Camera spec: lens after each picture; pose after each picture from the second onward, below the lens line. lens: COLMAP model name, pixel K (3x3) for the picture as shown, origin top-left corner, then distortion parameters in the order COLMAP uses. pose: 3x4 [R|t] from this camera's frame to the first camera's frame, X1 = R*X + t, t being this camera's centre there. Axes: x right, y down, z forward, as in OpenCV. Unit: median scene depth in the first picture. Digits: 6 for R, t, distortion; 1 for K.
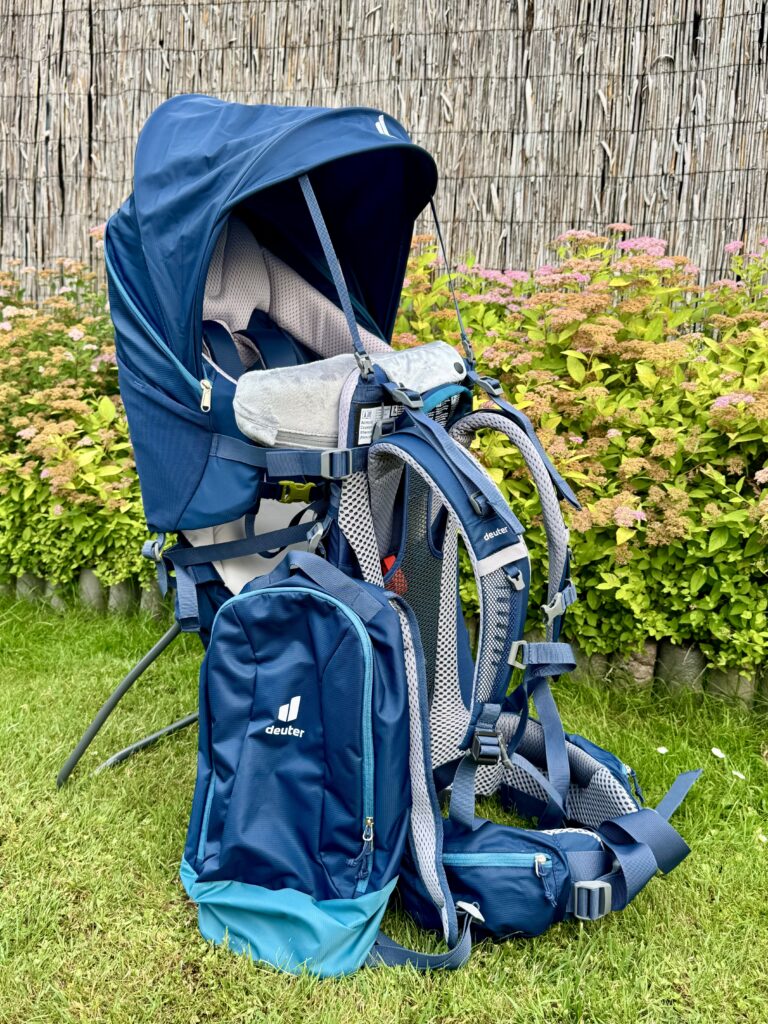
lens RADIAL K [[1038.4, 0, 373.0], [0, 1038.4, 527.9], [0, 0, 1]] dist [0.004176, 0.000000]
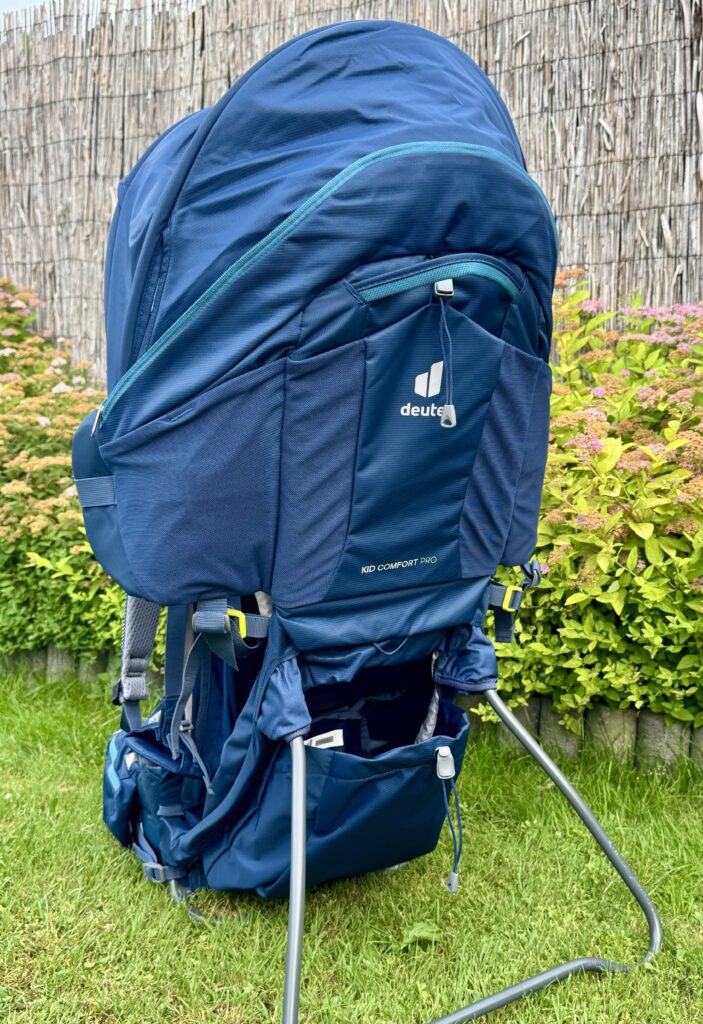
lens RADIAL K [[1118.4, 0, 398.2], [0, 1118.4, 562.8], [0, 0, 1]] dist [0.001053, 0.000000]
pose [[0.982707, -0.023377, -0.183684, 0.065547], [0.008012, 0.996437, -0.083953, 0.035251], [0.184992, 0.081030, 0.979394, 0.073568]]
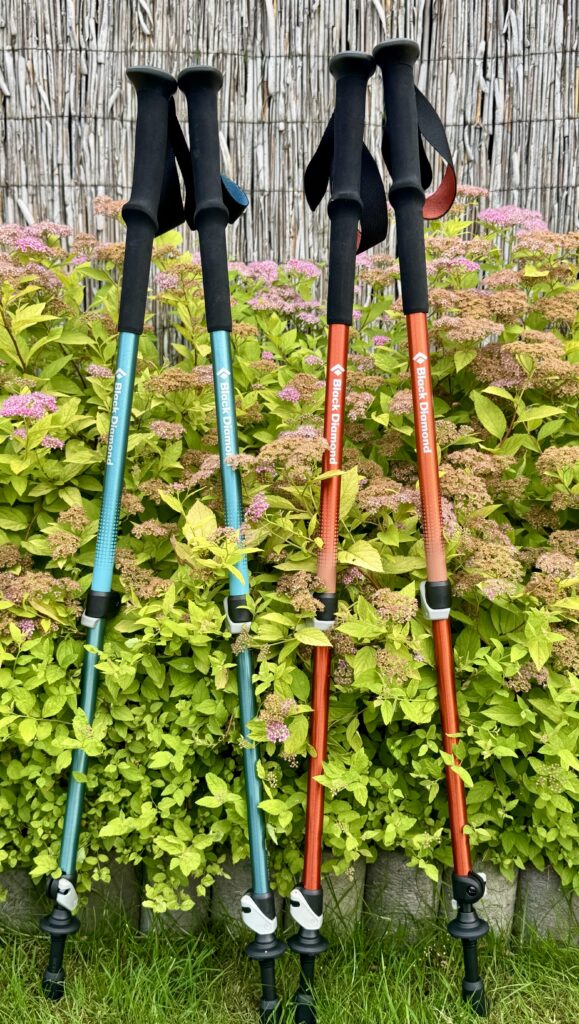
lens RADIAL K [[1097.3, 0, 291.5], [0, 1097.3, 530.2], [0, 0, 1]] dist [0.010366, 0.000000]
pose [[0.937600, -0.088700, 0.336213, -0.105190], [0.095100, 0.995464, -0.002584, -0.075523], [-0.334459, 0.034397, 0.941782, 0.347333]]
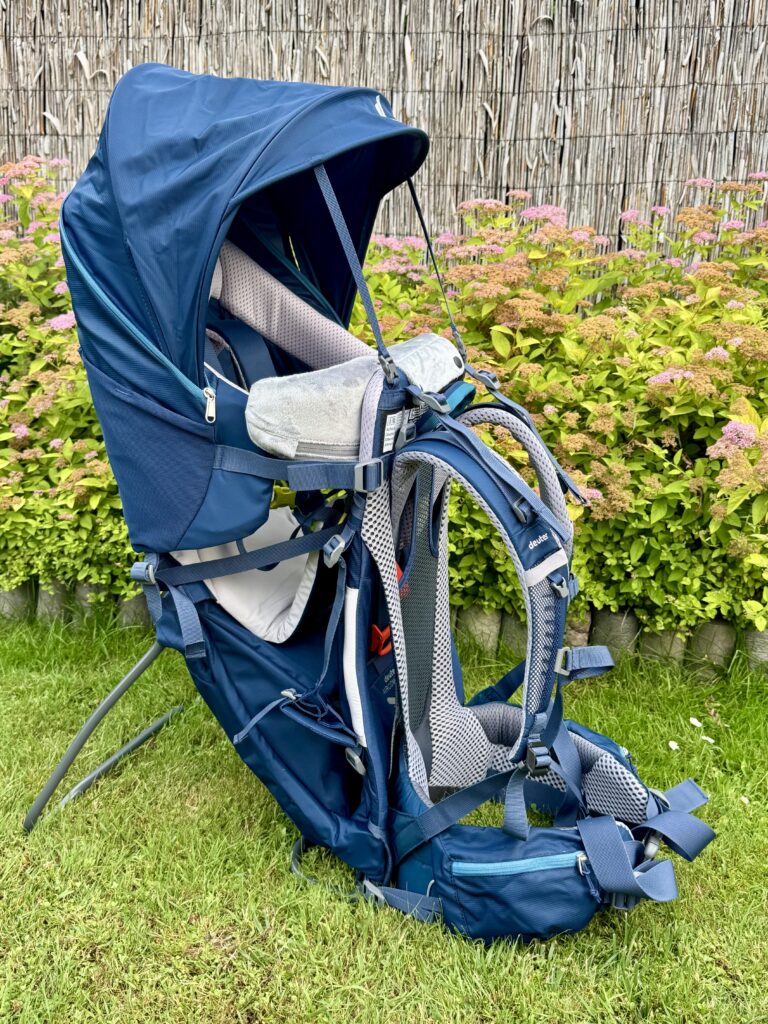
lens RADIAL K [[1038.4, 0, 379.1], [0, 1038.4, 532.0], [0, 0, 1]] dist [0.004176, 0.000000]
pose [[0.977063, -0.064003, 0.203105, -0.103833], [0.052176, 0.996645, 0.063065, -0.032939], [-0.206460, -0.051021, 0.977124, 0.034535]]
